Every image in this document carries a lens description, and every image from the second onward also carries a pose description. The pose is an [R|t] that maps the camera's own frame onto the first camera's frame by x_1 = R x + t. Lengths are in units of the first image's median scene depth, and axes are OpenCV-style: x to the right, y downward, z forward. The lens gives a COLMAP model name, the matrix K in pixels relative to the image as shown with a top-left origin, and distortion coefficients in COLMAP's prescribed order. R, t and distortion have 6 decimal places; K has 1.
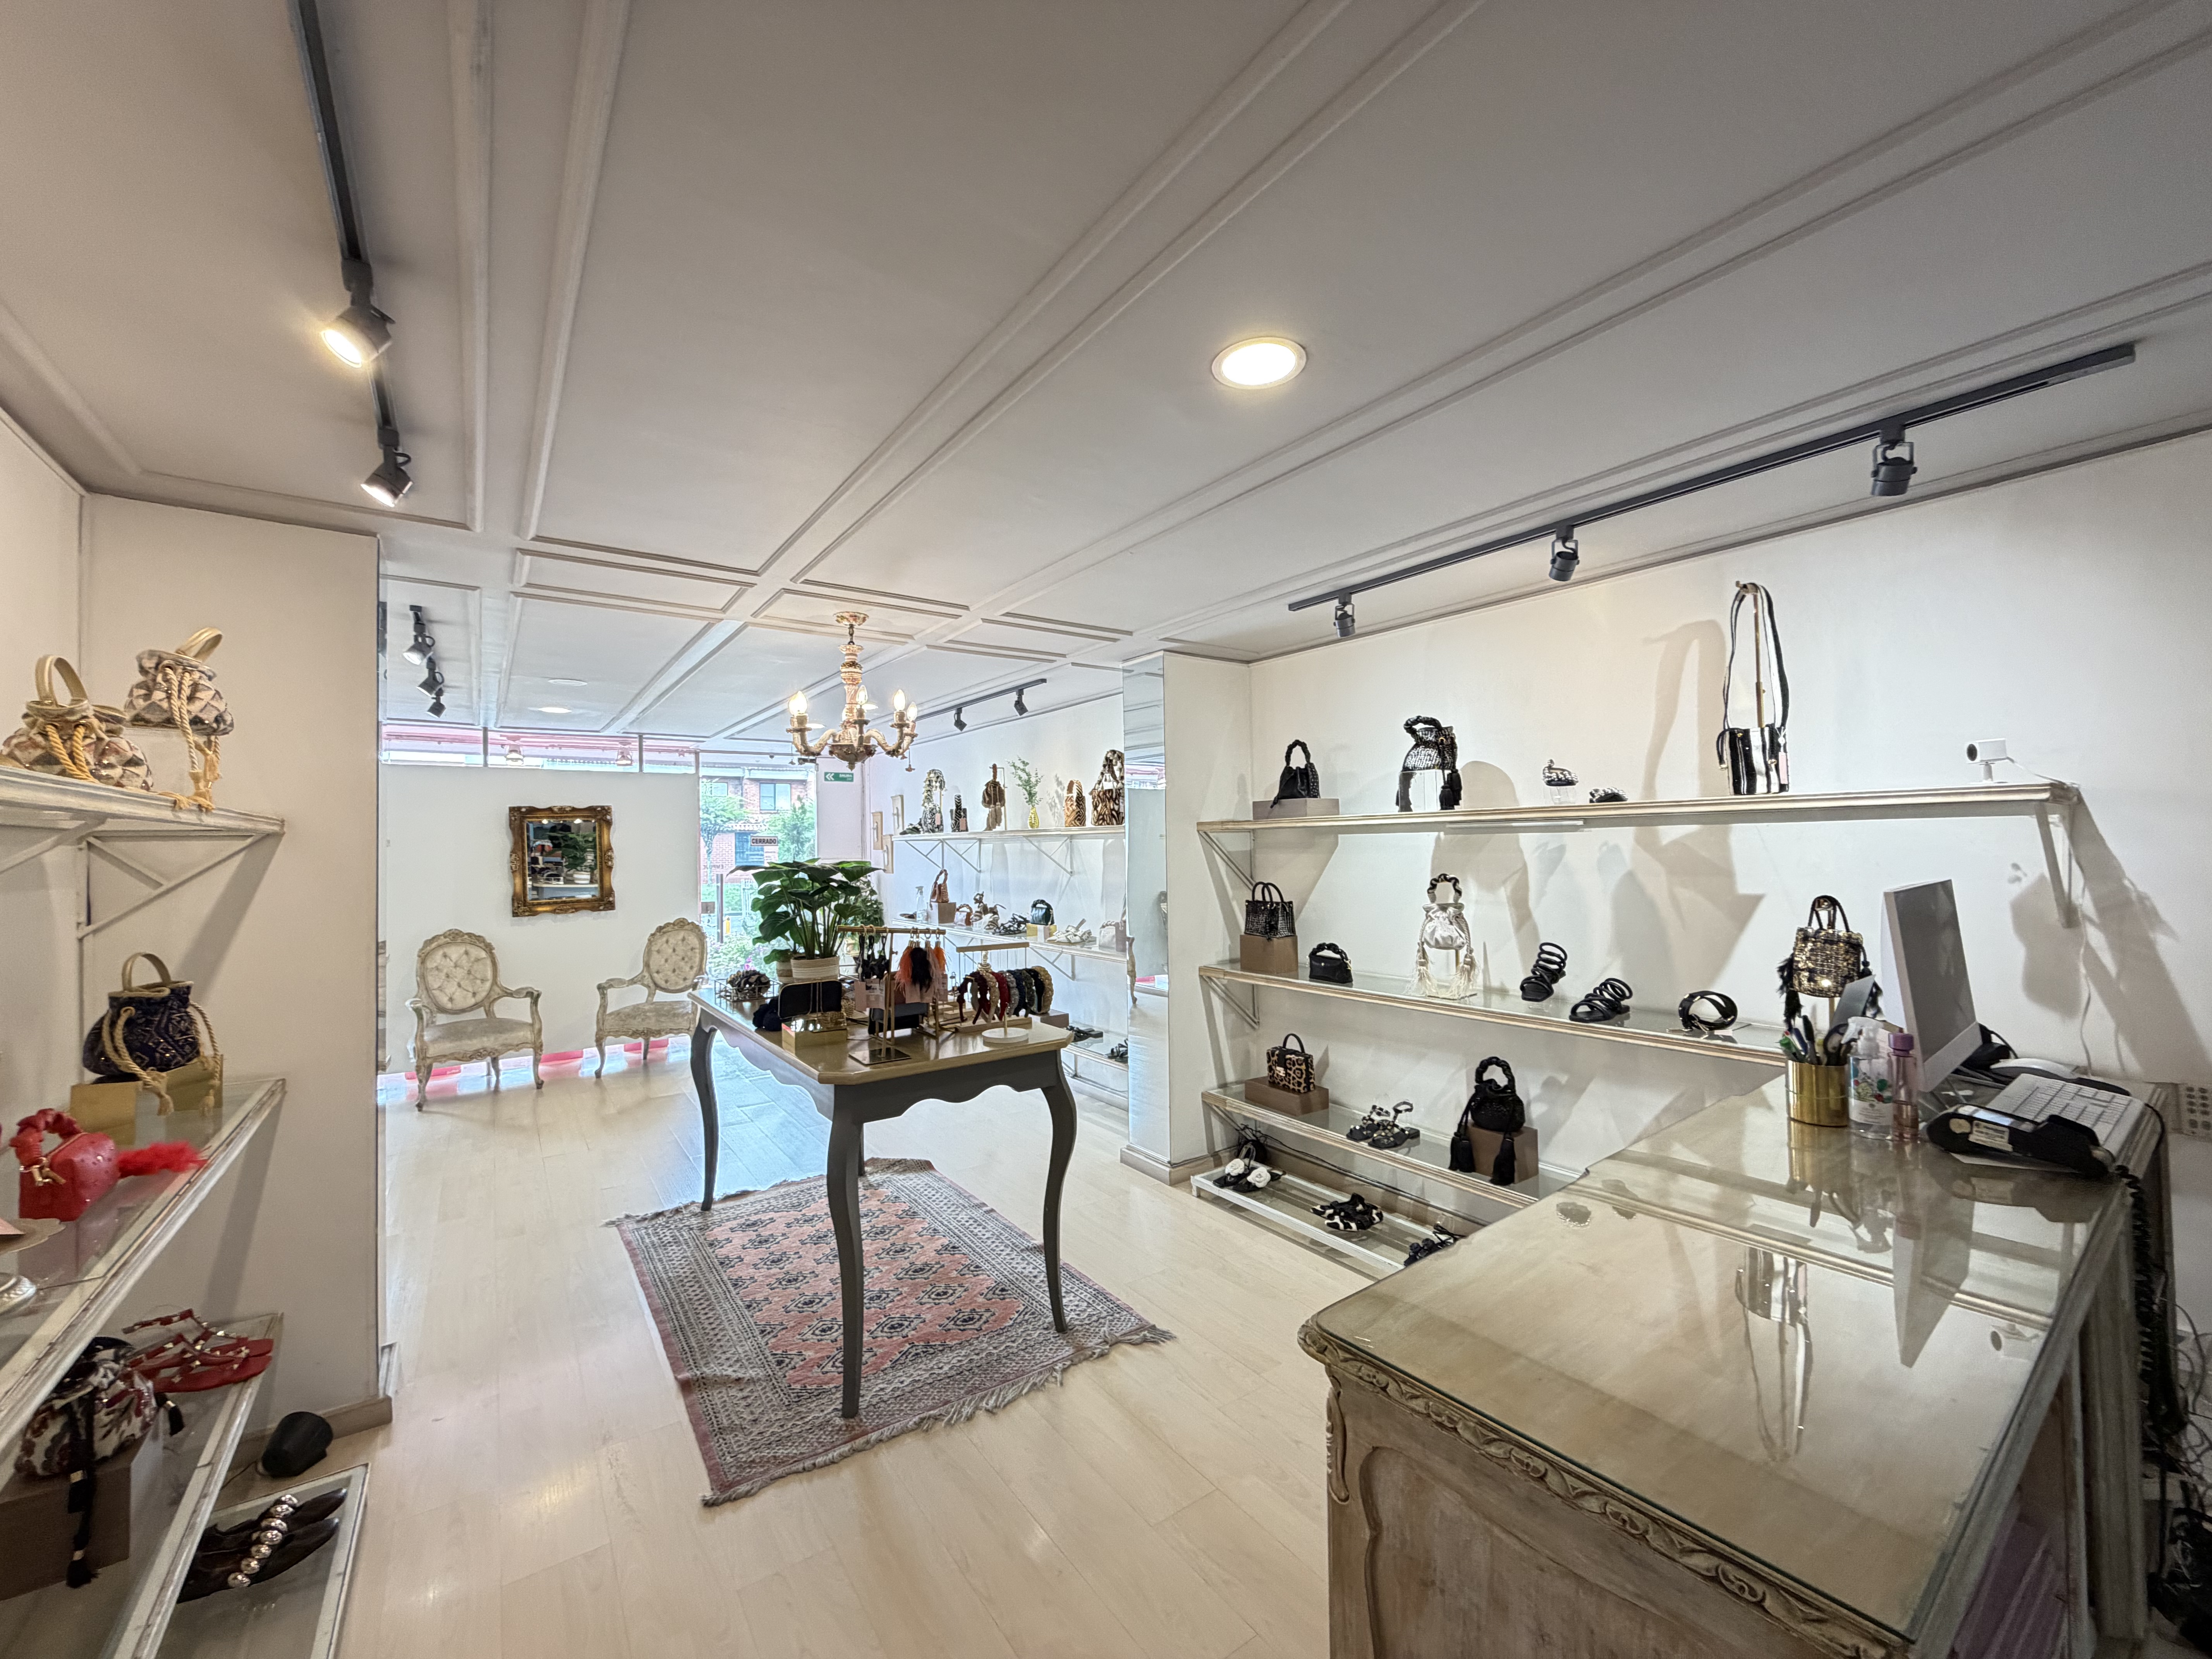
lens RADIAL K [[880.3, 0, 1097.5], [0, 880.3, 828.5], [0, 0, 1]] dist [-0.001275, 0.000381]
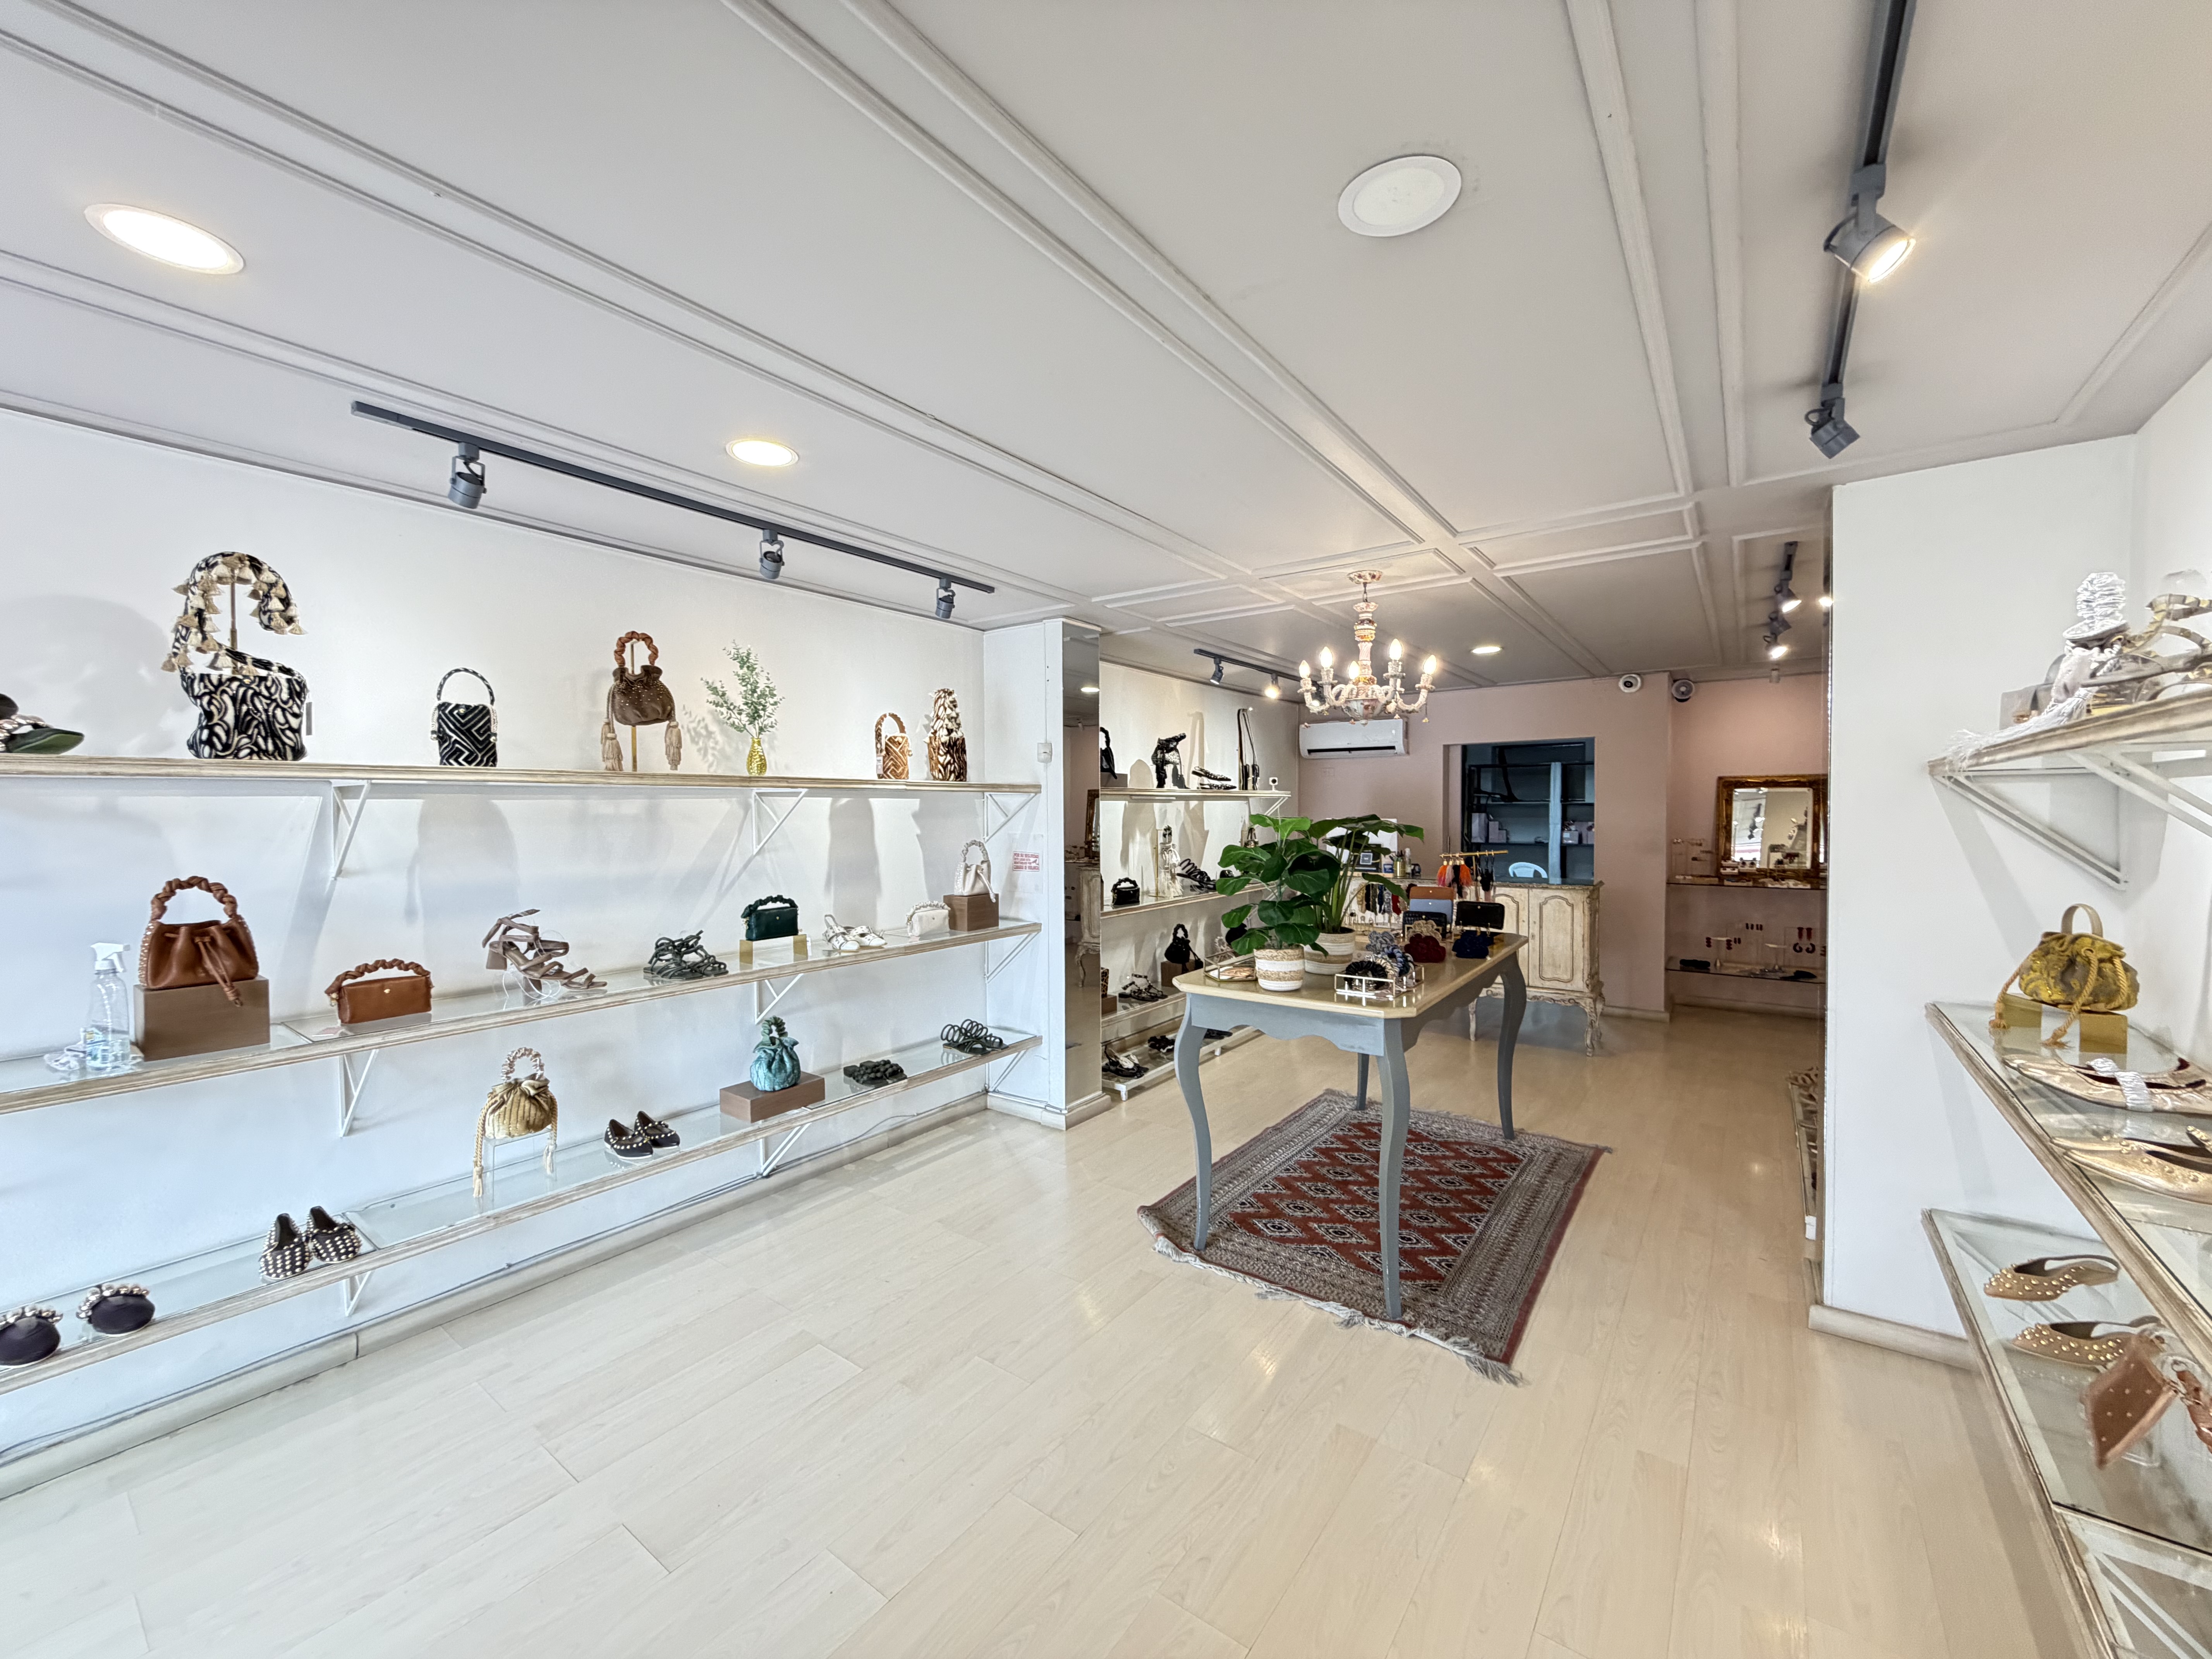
lens RADIAL K [[880.3, 0, 1097.5], [0, 880.3, 828.5], [0, 0, 1]] dist [-0.001275, 0.000381]
pose [[-0.311033, -0.005622, 0.950383, -1.190803], [-0.010177, 0.999945, 0.002584, 0.054060], [-0.950345, -0.008868, -0.311073, 1.660235]]
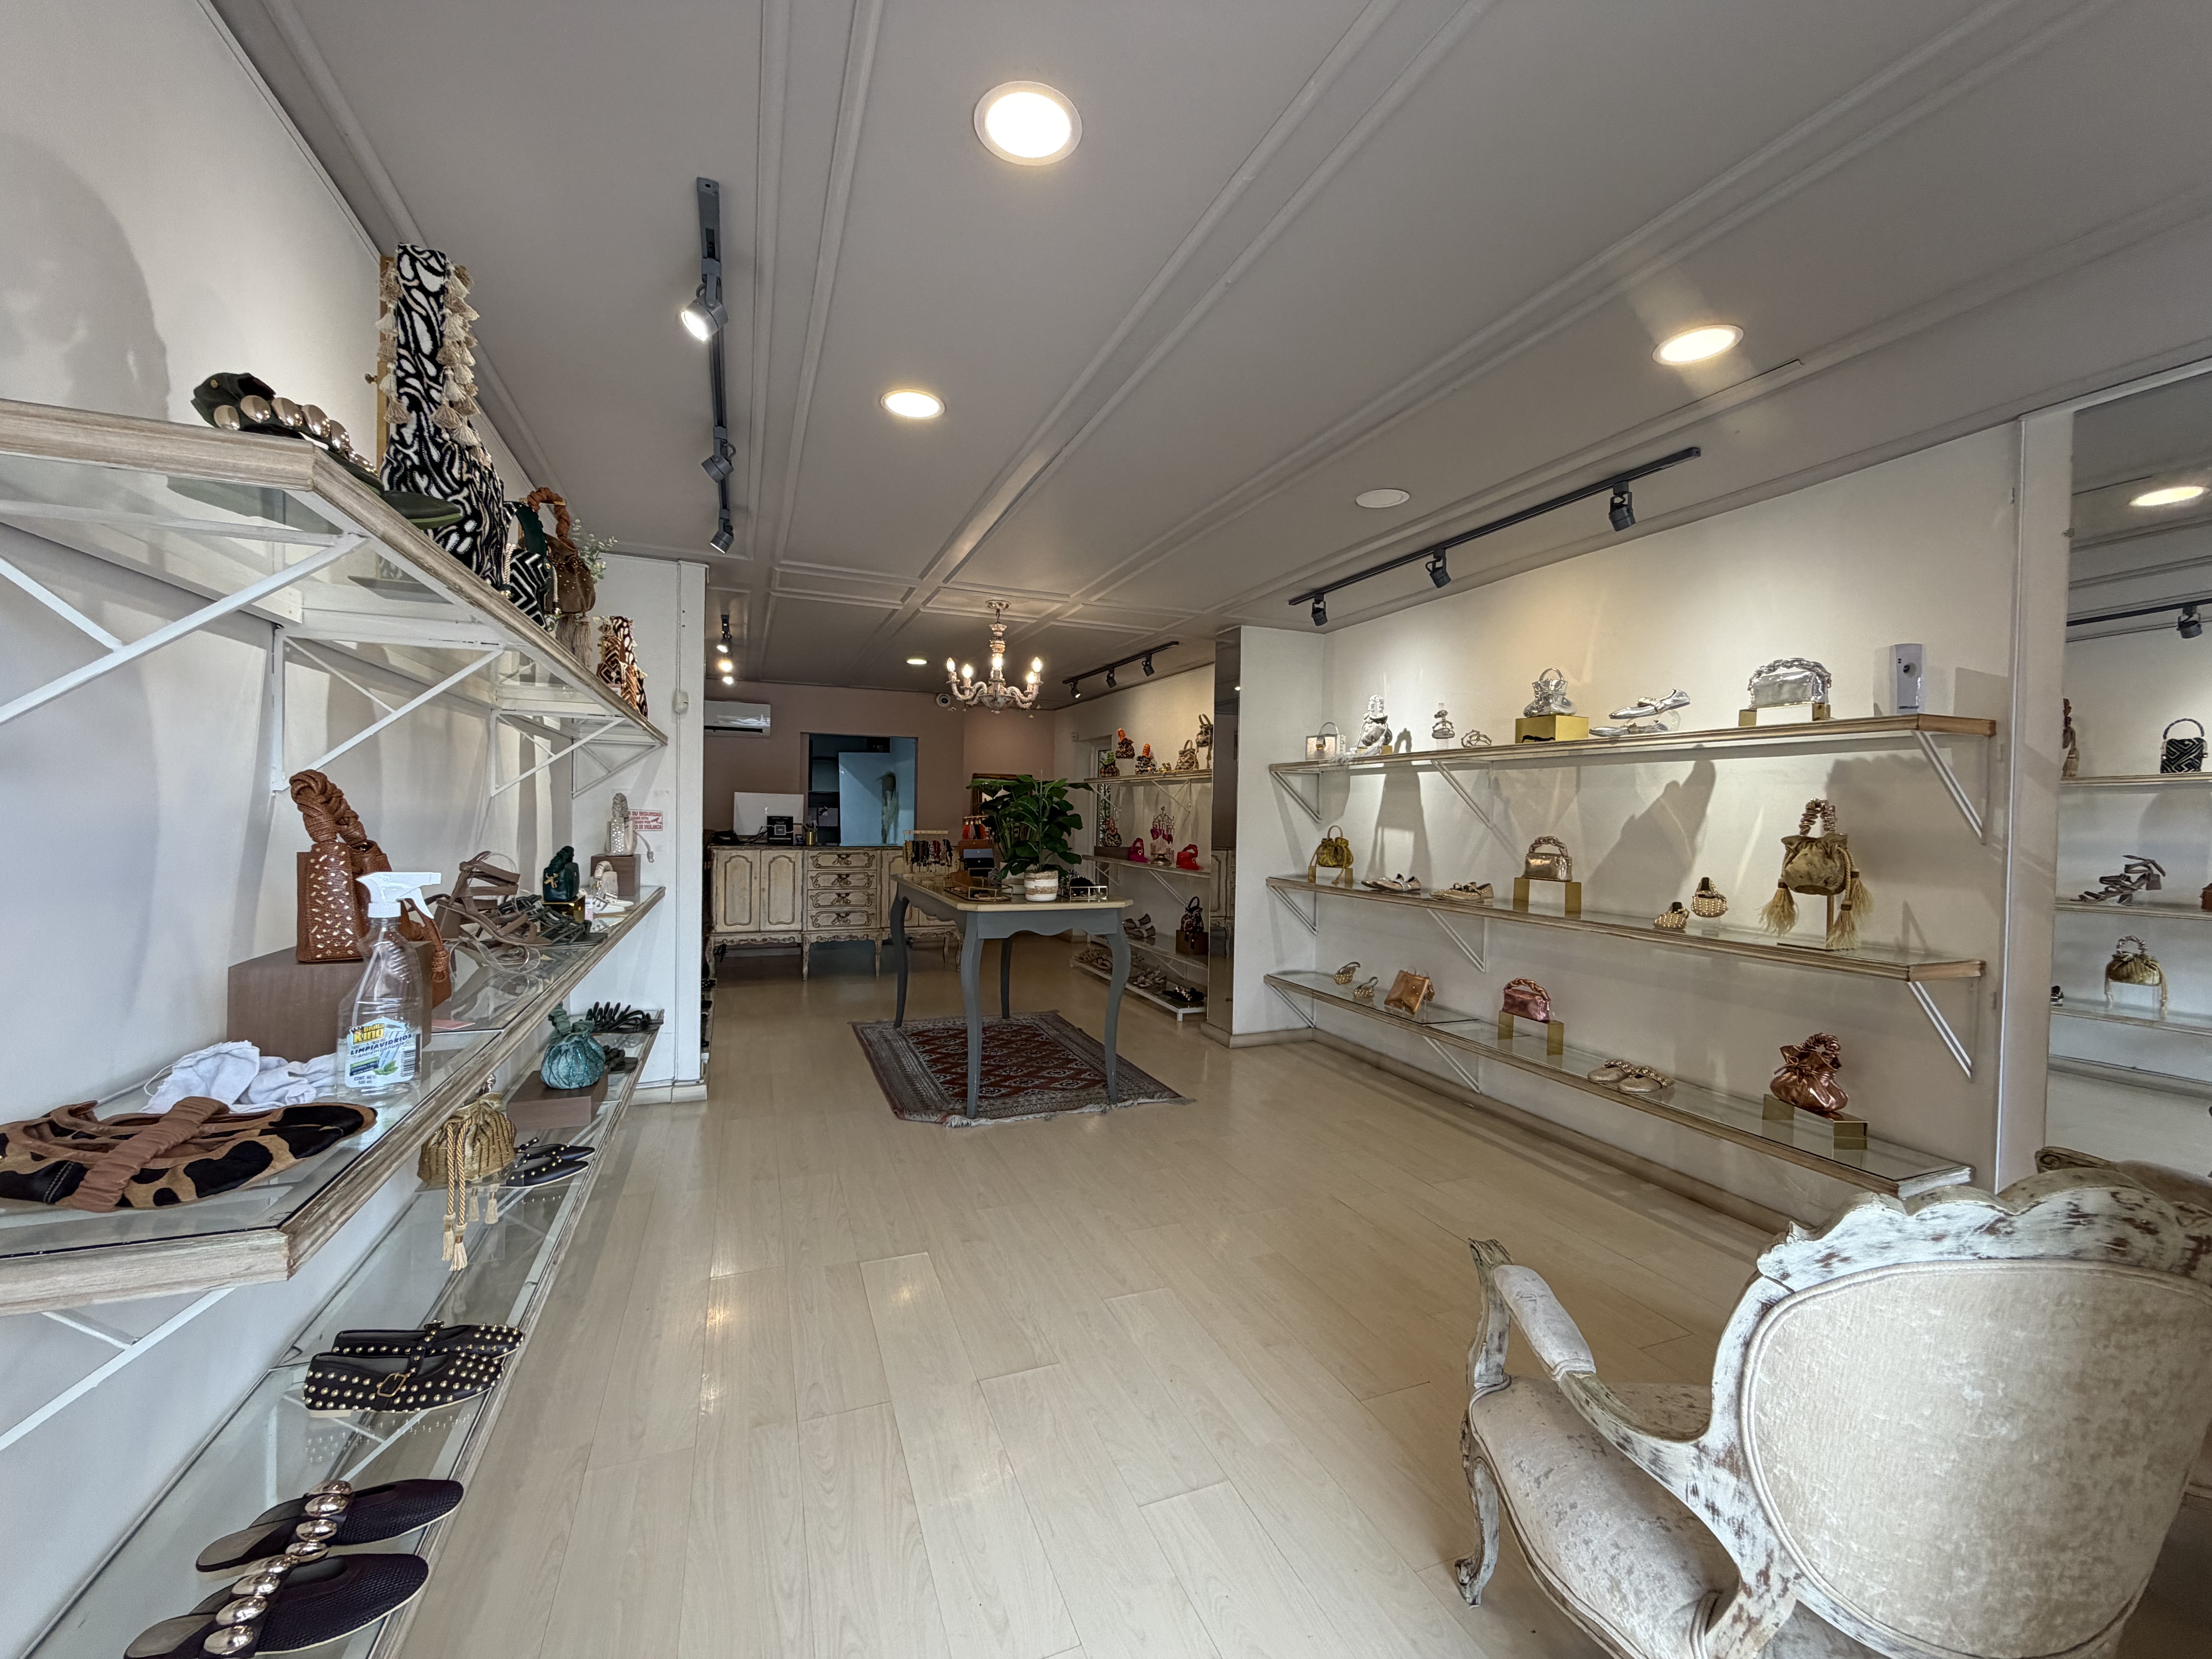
lens RADIAL K [[880.9, 0, 1099.5], [0, 880.9, 826.6], [0, 0, 1]] dist [-0.001349, 0.000505]
pose [[-0.973050, -0.008669, 0.230431, -0.778886], [-0.010941, 0.999903, -0.008582, 0.120356], [-0.230334, -0.010871, -0.973051, 2.367735]]
